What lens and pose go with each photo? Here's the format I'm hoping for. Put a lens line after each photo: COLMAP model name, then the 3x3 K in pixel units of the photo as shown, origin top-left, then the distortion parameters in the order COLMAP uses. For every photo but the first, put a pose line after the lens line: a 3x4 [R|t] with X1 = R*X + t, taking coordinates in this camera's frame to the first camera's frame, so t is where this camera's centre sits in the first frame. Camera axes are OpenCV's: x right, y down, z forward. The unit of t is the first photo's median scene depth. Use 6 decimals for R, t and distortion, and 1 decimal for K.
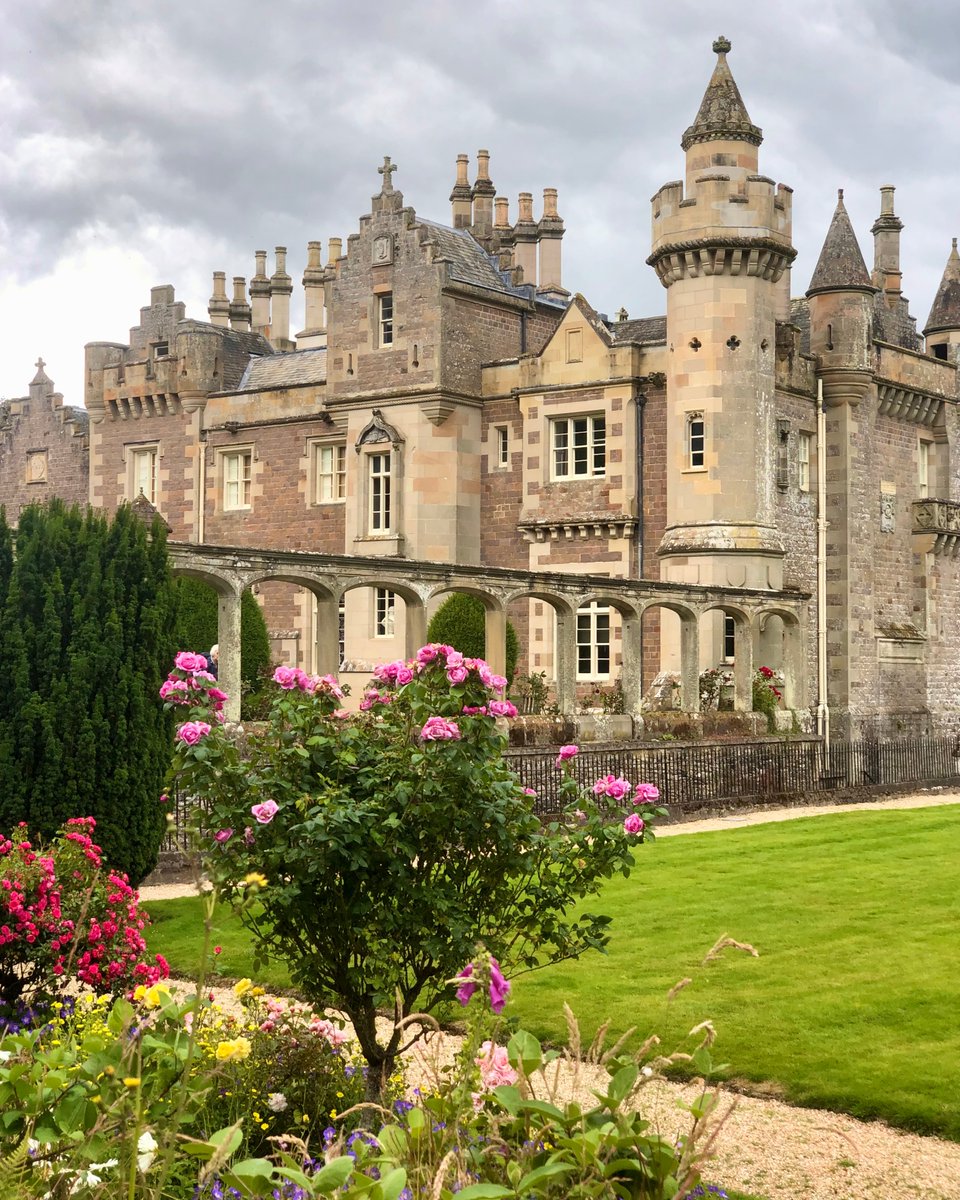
lens RADIAL K [[1990.2, 0, 480.0], [0, 1990.2, 600.0], [0, 0, 1]] dist [0.006749, 0.072637]
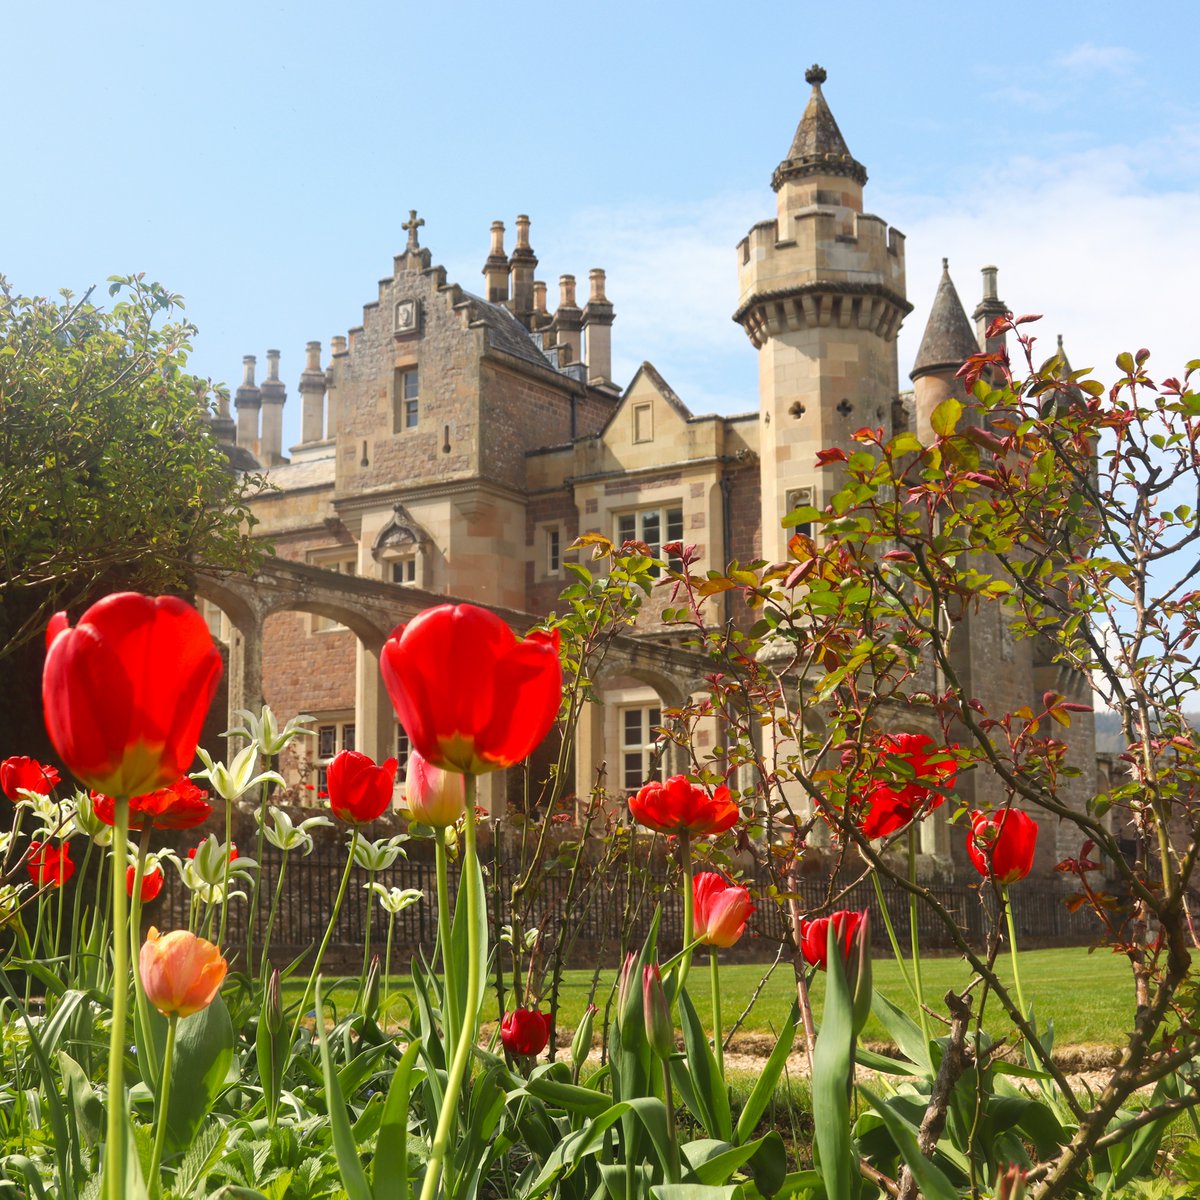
lens RADIAL K [[2053.2, 0, 600.0], [0, 2053.2, 600.0], [0, 0, 1]] dist [-0.157020, -0.058492]
pose [[0.996752, 0.003699, 0.080453, -0.037248], [0.006998, 0.991190, -0.132262, 0.055031], [-0.080233, 0.132395, 0.987944, 0.170396]]
